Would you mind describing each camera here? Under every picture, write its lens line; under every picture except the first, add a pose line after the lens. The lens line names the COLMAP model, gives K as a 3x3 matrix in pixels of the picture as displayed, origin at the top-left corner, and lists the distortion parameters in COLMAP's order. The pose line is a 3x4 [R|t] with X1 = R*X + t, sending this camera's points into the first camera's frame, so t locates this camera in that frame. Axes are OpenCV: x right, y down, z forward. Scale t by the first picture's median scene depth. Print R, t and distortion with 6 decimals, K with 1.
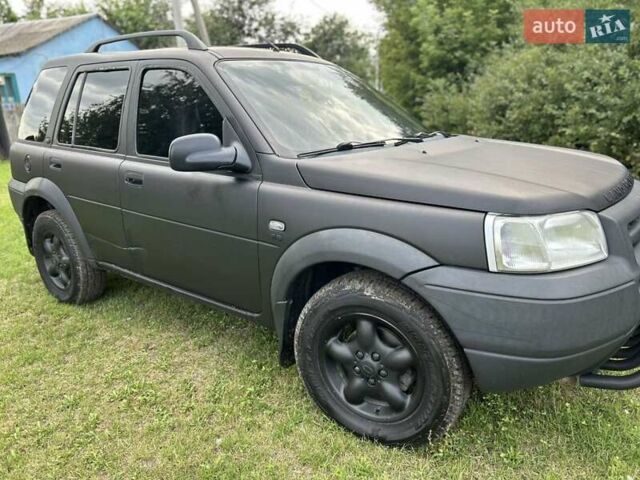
lens RADIAL K [[480.8, 0, 320.0], [0, 480.8, 240.0], [0, 0, 1]] dist [0.008073, -0.006331]
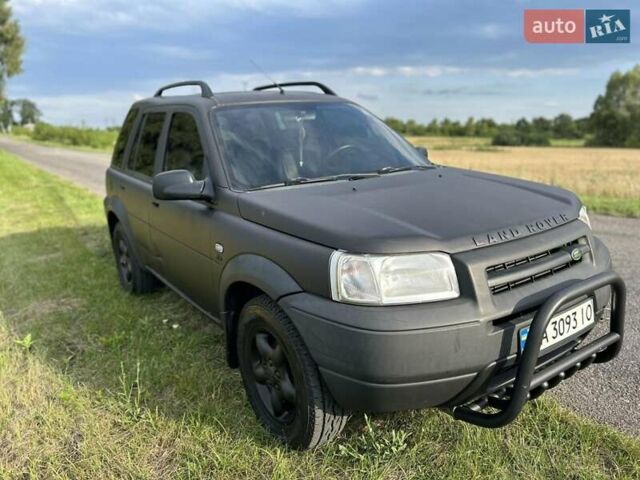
lens RADIAL K [[480.8, 0, 320.0], [0, 480.8, 240.0], [0, 0, 1]] dist [0.008073, -0.006331]
pose [[0.957395, 0.059796, -0.282522, 0.598950], [-0.070689, 0.997091, -0.028512, -0.039754], [0.279995, 0.047269, 0.958837, -0.098418]]
